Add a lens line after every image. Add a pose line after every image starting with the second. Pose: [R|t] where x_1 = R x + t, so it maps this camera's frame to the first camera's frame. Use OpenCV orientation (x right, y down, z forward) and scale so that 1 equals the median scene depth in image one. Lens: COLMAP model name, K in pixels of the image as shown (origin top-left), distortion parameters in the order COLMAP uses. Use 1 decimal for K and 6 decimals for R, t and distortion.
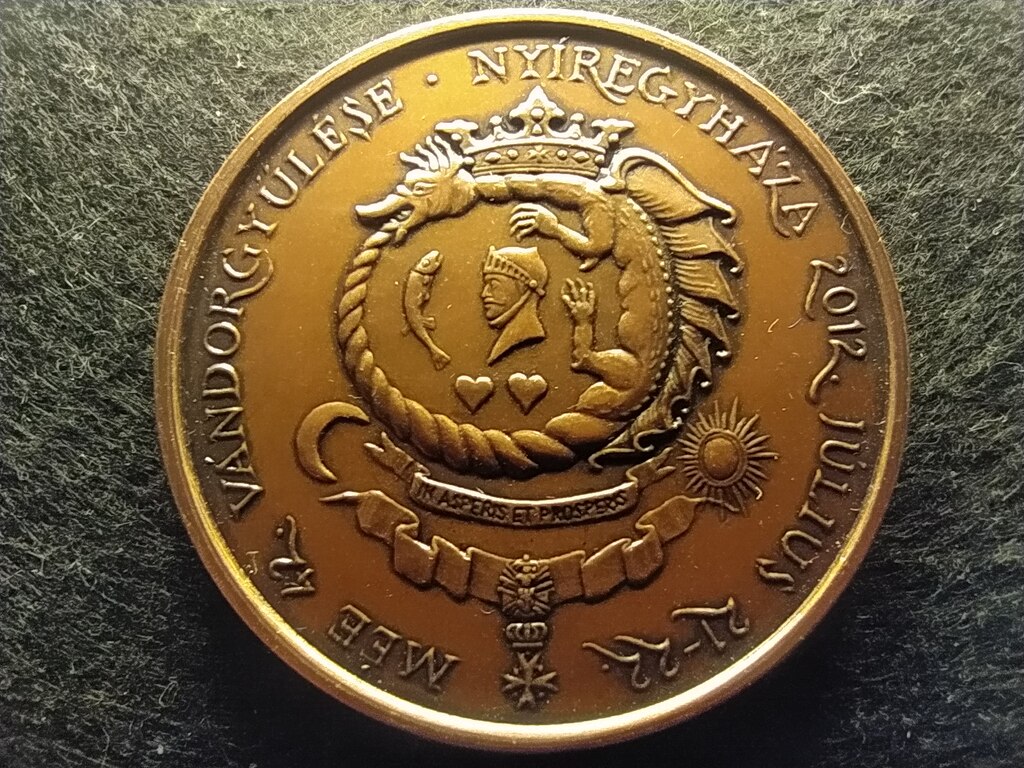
lens RADIAL K [[583.3, 0, 513.1], [0, 583.3, 357.1], [0, 0, 1]] dist [0.034532, -0.013327]
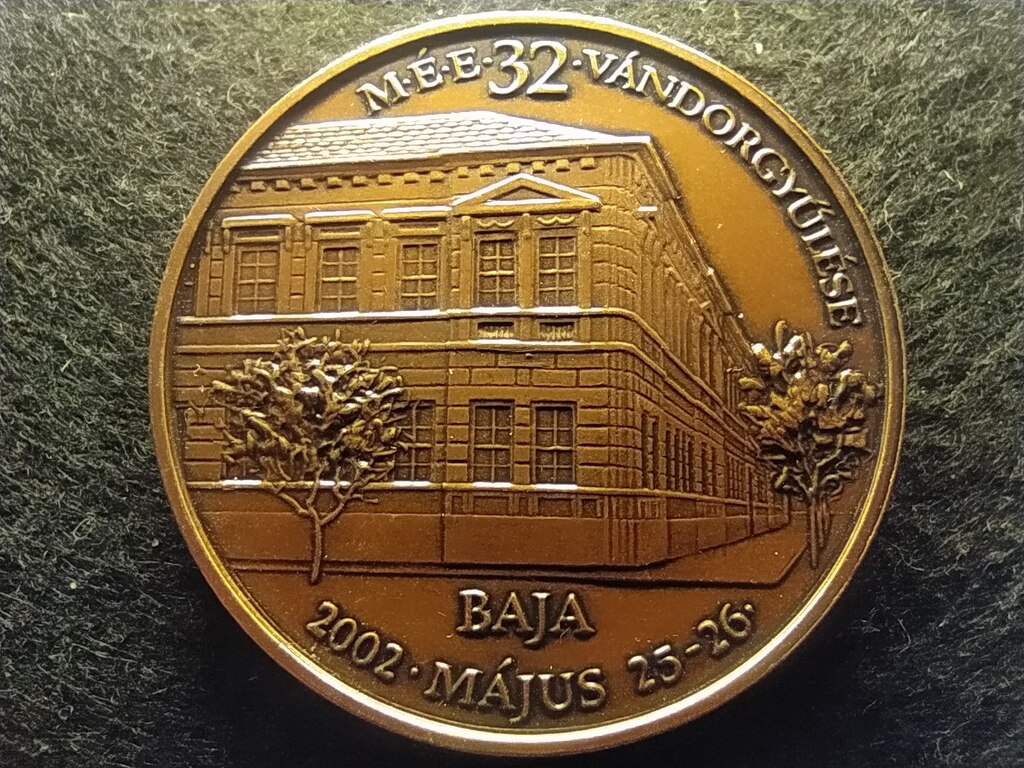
lens RADIAL K [[583.3, 0, 513.4], [0, 583.3, 396.4], [0, 0, 1]] dist [0.034532, -0.013327]
pose [[0.999959, 0.000197, 0.009029, 0.130162], [0.000140, 0.999304, -0.037311, 0.353418], [-0.009030, 0.037311, 0.999263, -0.016871]]
